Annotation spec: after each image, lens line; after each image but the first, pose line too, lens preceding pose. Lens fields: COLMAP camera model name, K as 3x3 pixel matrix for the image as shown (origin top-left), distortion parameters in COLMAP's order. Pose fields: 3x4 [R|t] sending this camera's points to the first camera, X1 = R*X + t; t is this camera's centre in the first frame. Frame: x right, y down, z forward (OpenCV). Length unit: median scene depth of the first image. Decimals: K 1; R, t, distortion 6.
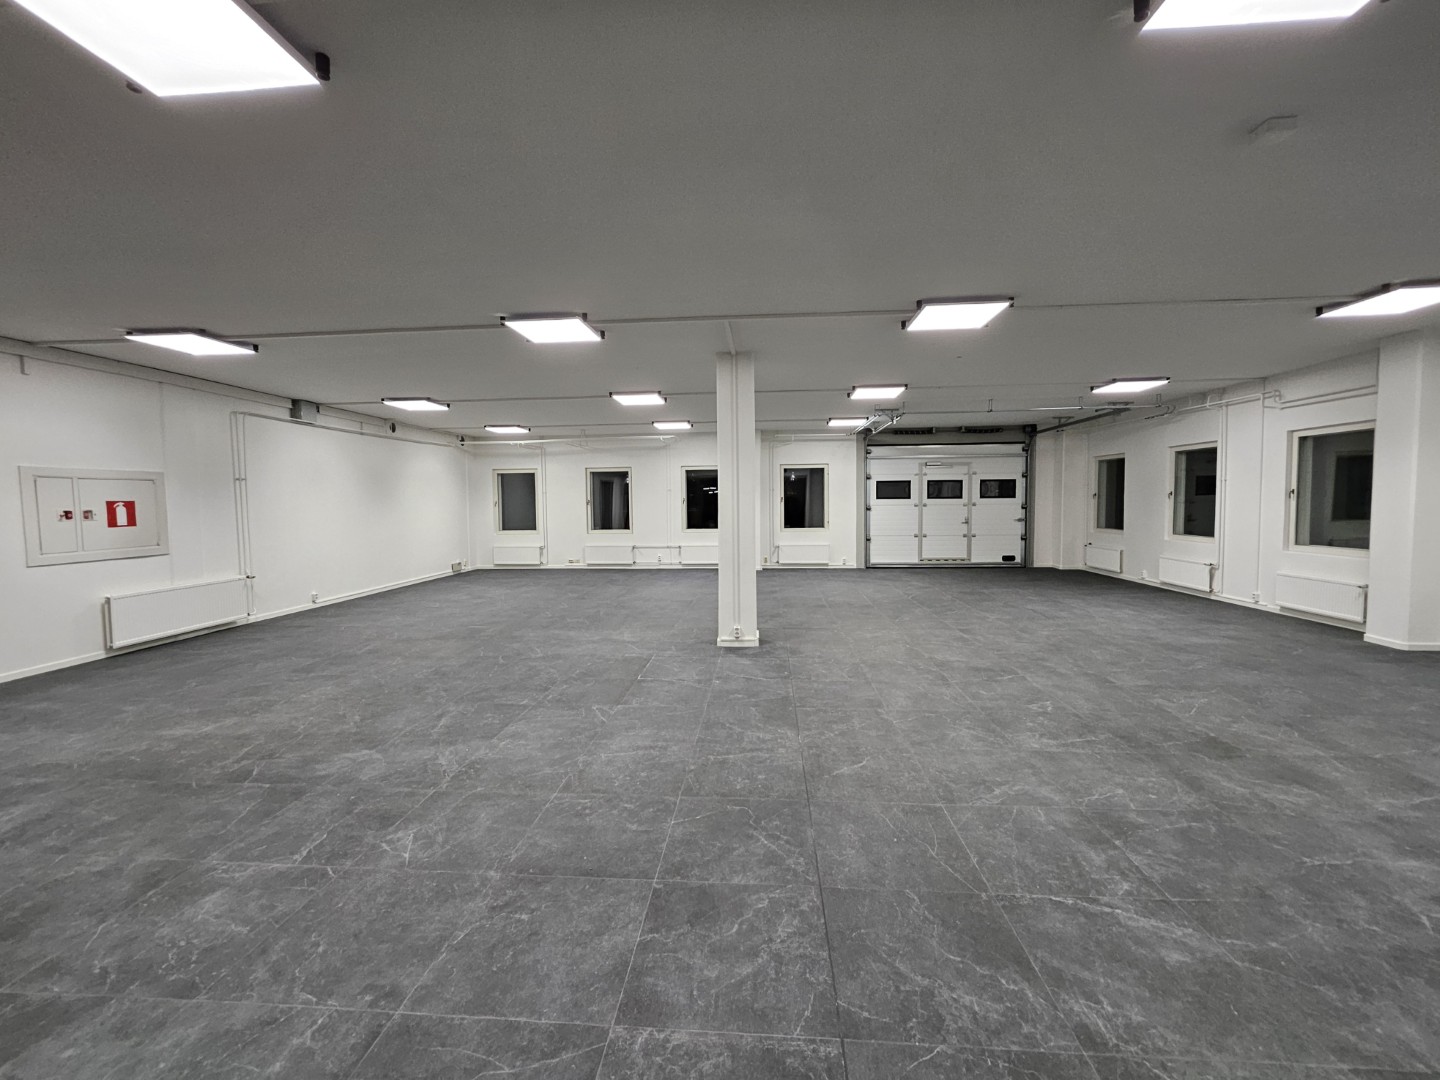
lens RADIAL K [[580.8, 0, 717.1], [0, 580.8, 533.7], [0, 0, 1]] dist [-0.003018, 0.000107]
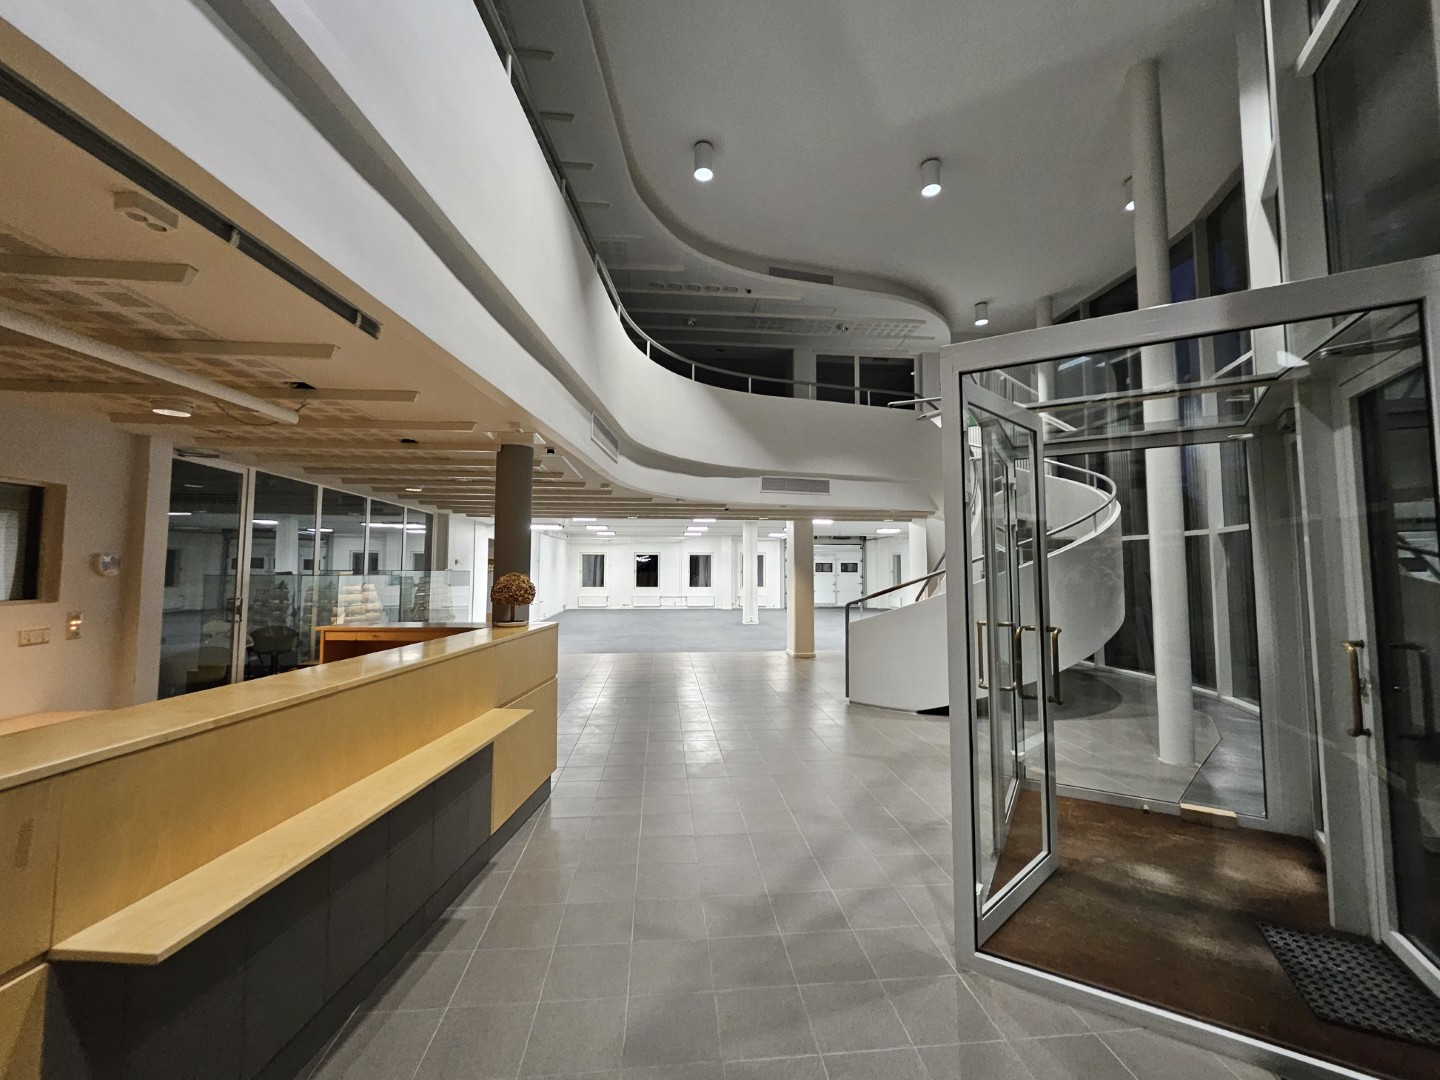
lens RADIAL K [[580.8, 0, 698.2], [0, 580.8, 533.4], [0, 0, 1]] dist [-0.003018, 0.000107]
pose [[0.989233, 0.022317, 0.144640, -0.447605], [-0.004774, 0.992700, -0.120519, 0.068643], [-0.146274, 0.118531, 0.982117, -1.254860]]
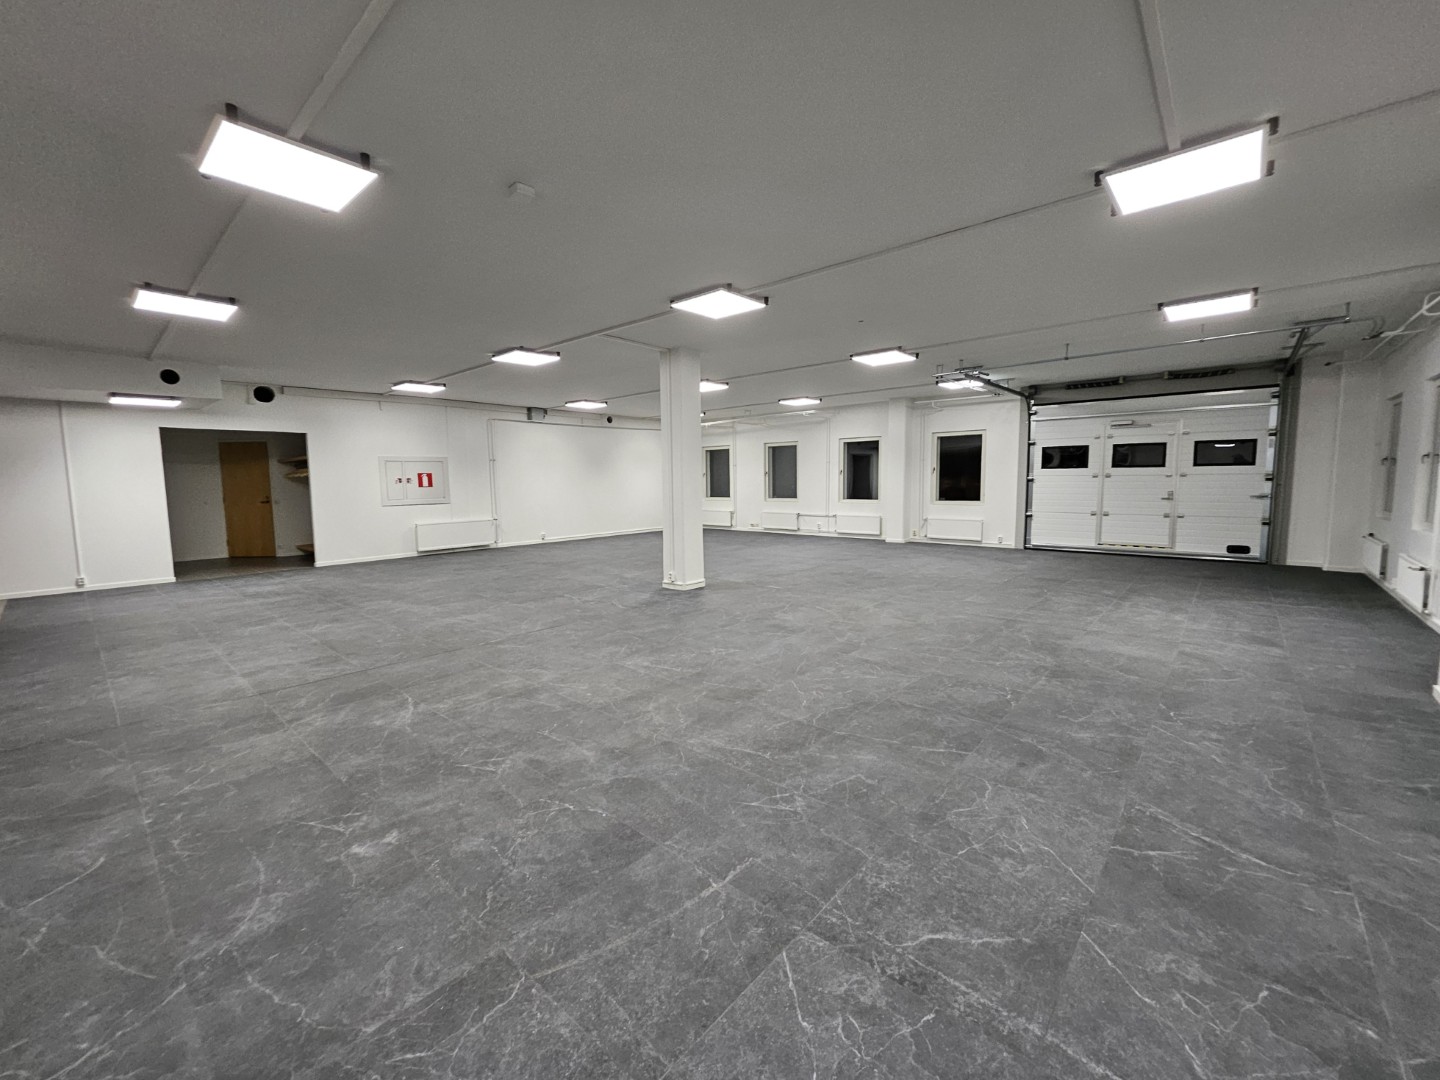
lens RADIAL K [[580.8, 0, 714.4], [0, 580.8, 538.0], [0, 0, 1]] dist [-0.003018, 0.000107]
pose [[0.799068, 0.062361, -0.597998, 0.591309], [-0.030547, 0.997533, 0.063207, 0.003456], [0.600464, -0.032240, 0.799001, 0.045786]]
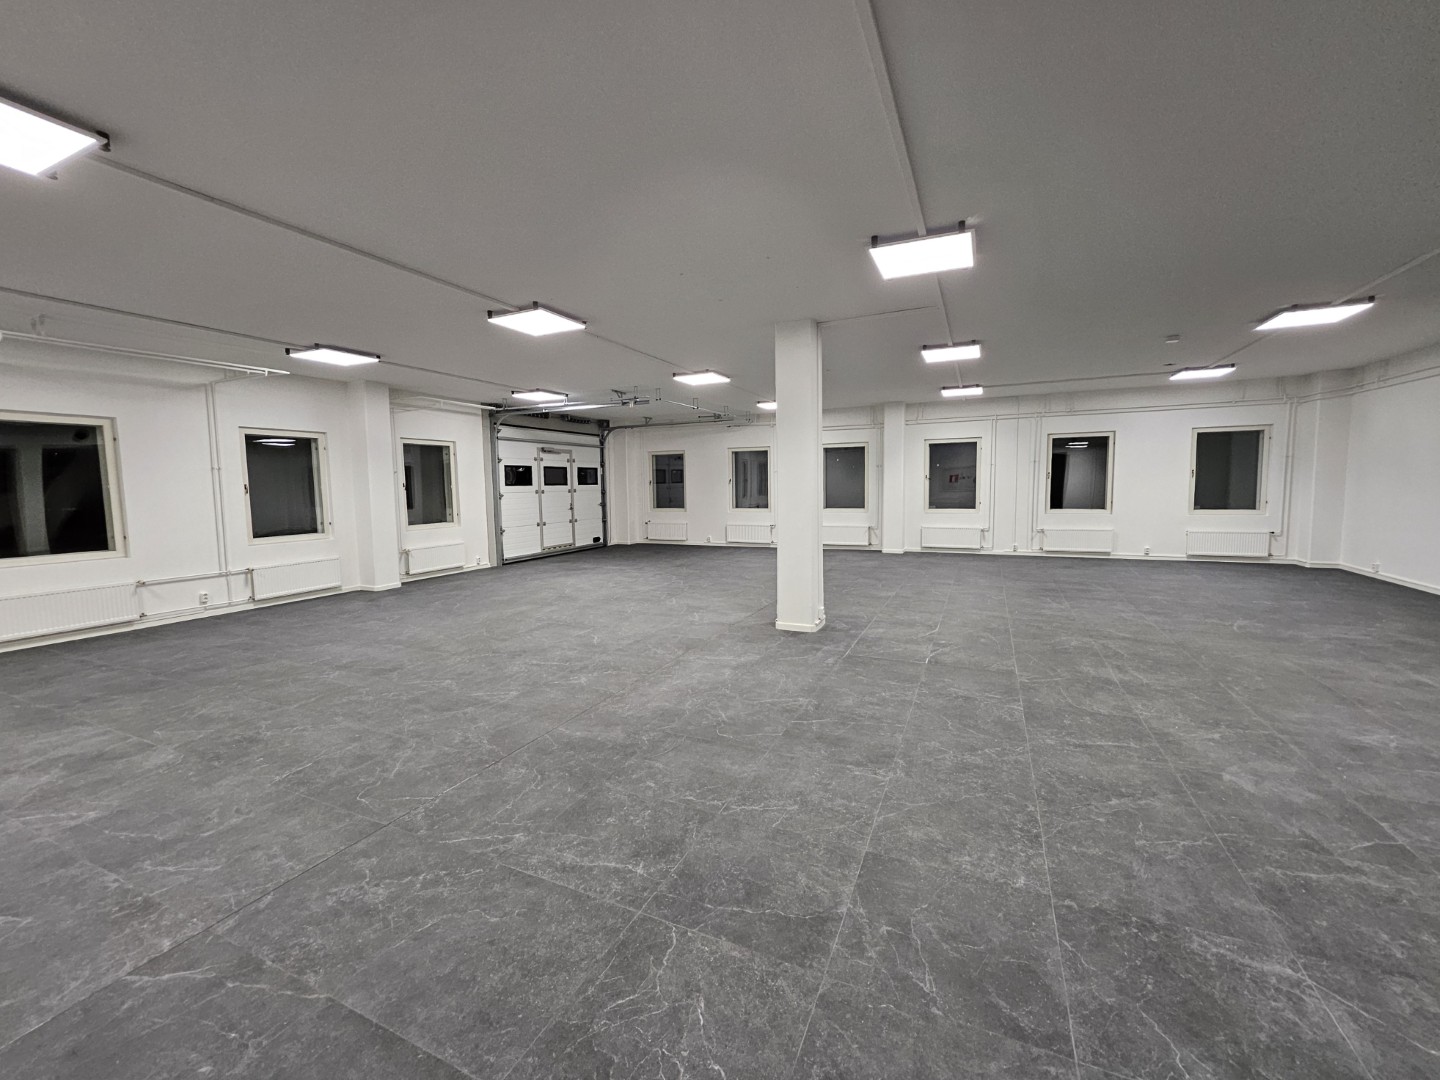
lens RADIAL K [[580.8, 0, 719.4], [0, 580.8, 543.1], [0, 0, 1]] dist [-0.003018, 0.000107]
pose [[0.339127, -0.090373, 0.936390, -0.655285], [0.066471, 0.995189, 0.071974, -0.021534], [-0.938389, 0.037834, 0.343503, 0.574909]]
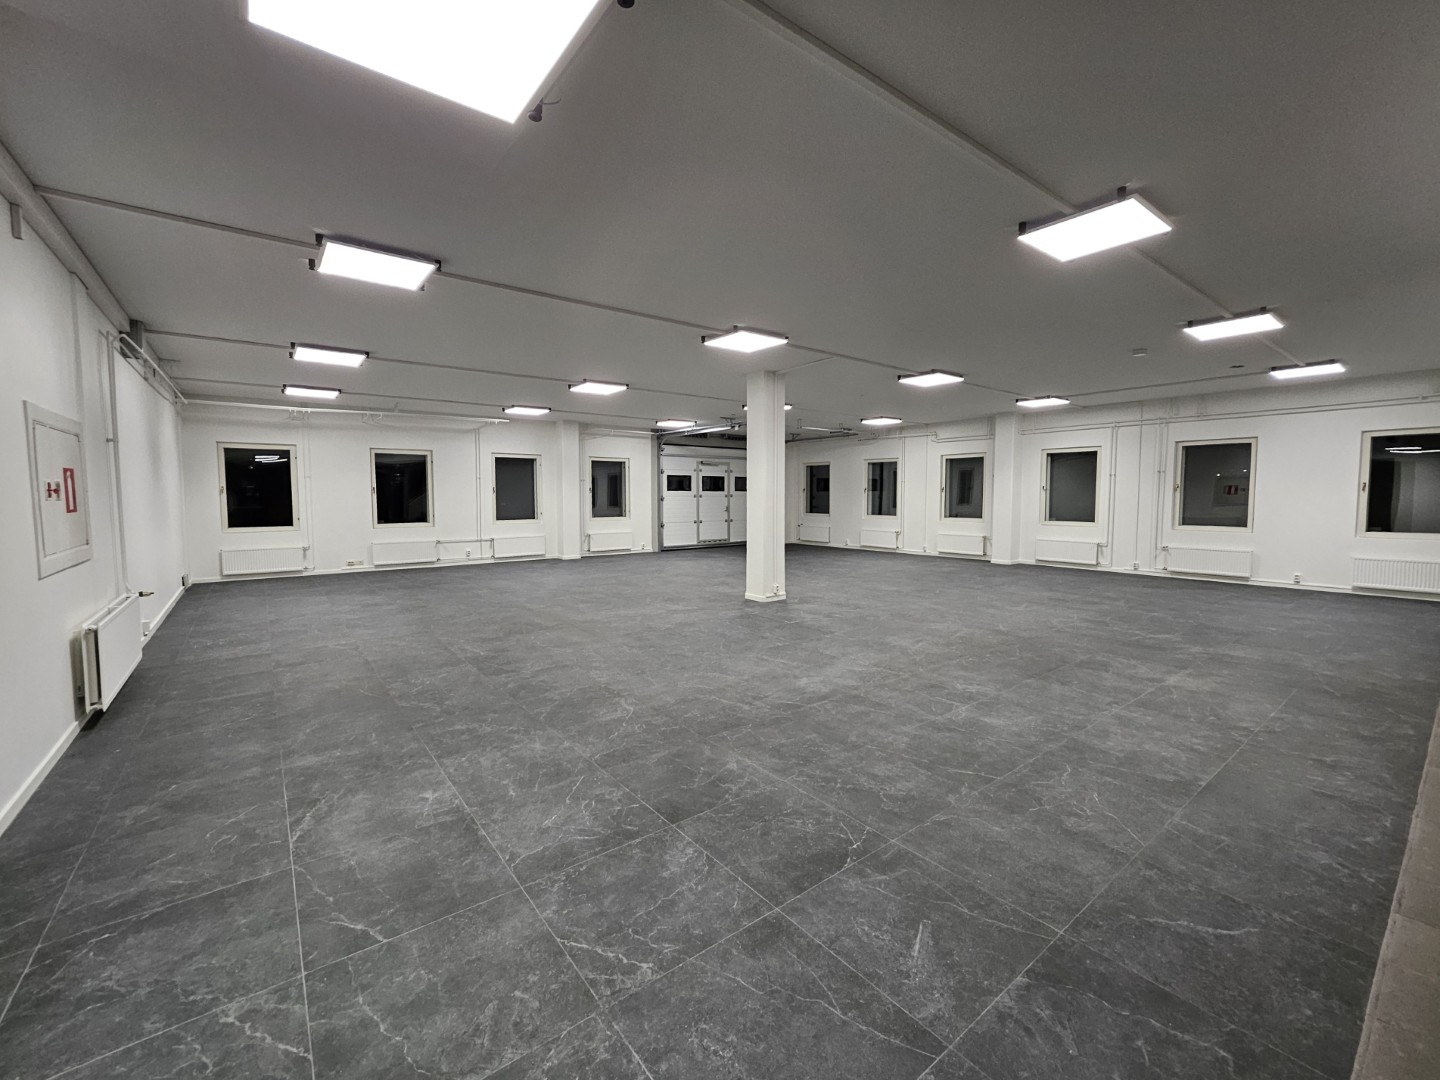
lens RADIAL K [[599.8, 0, 716.6], [0, 599.8, 542.3], [0, 0, 1]] dist [0.000190, -0.000639]
pose [[0.740097, -0.043544, 0.671089, -0.671579], [0.031296, 0.999050, 0.030310, 0.014084], [-0.671772, -0.001430, 0.740757, 0.068205]]
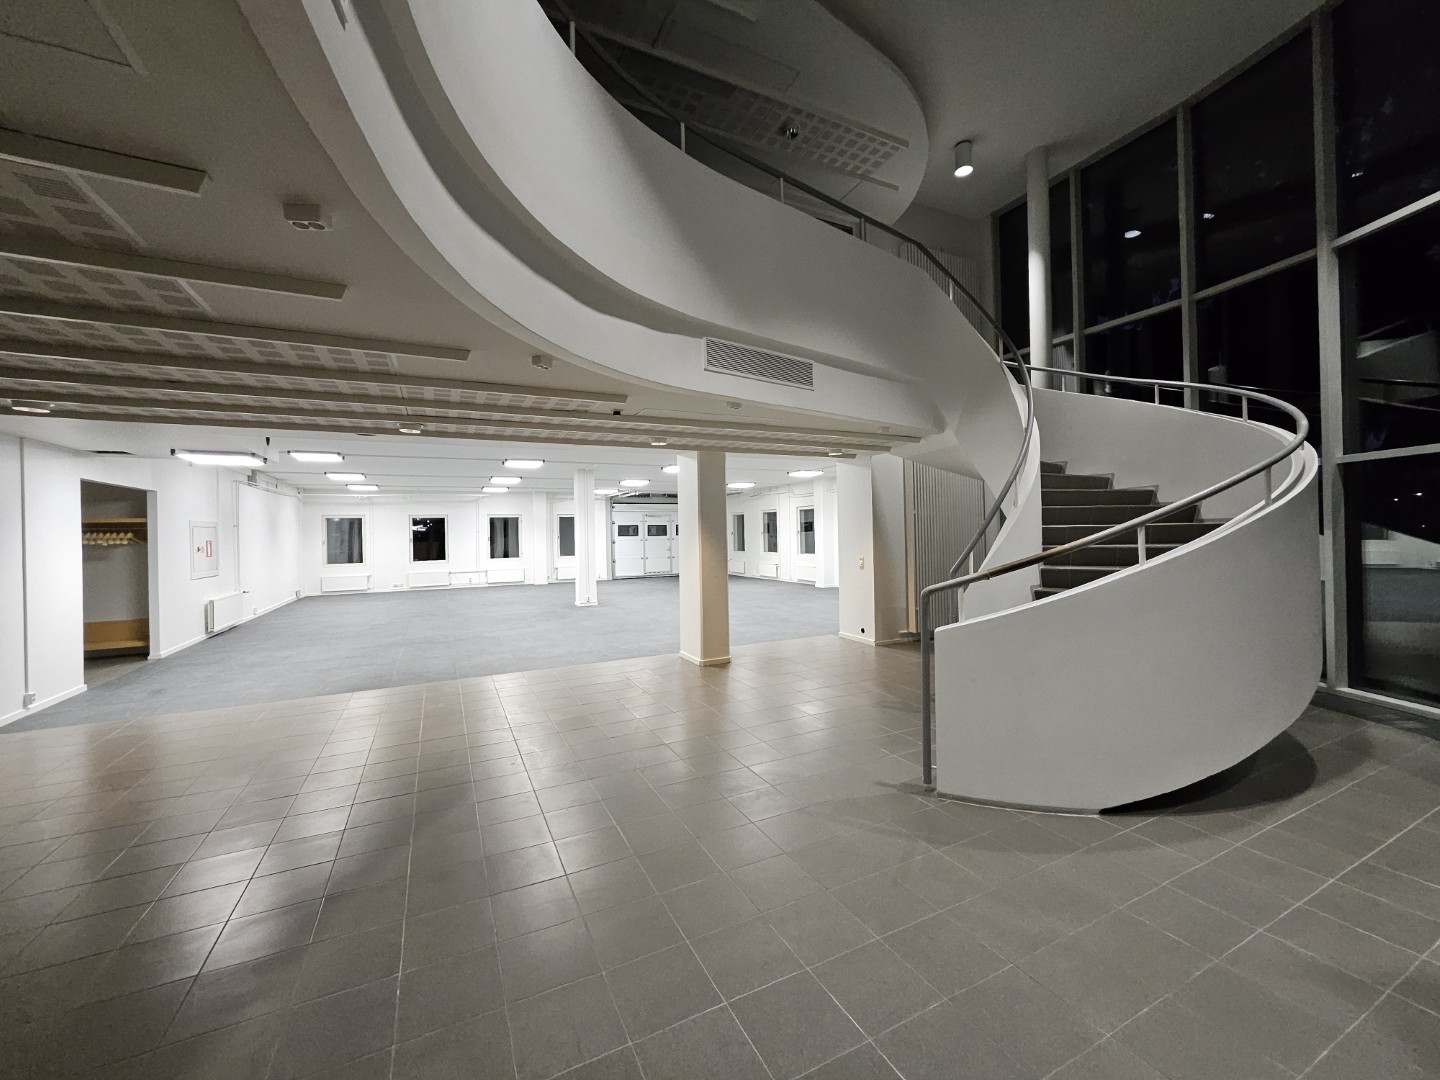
lens RADIAL K [[580.8, 0, 717.5], [0, 580.8, 536.9], [0, 0, 1]] dist [-0.003018, 0.000107]
pose [[0.863423, -0.008333, 0.504412, -0.438978], [0.038272, 0.998064, -0.049025, 0.045483], [-0.503027, 0.061634, 0.862070, -0.770408]]
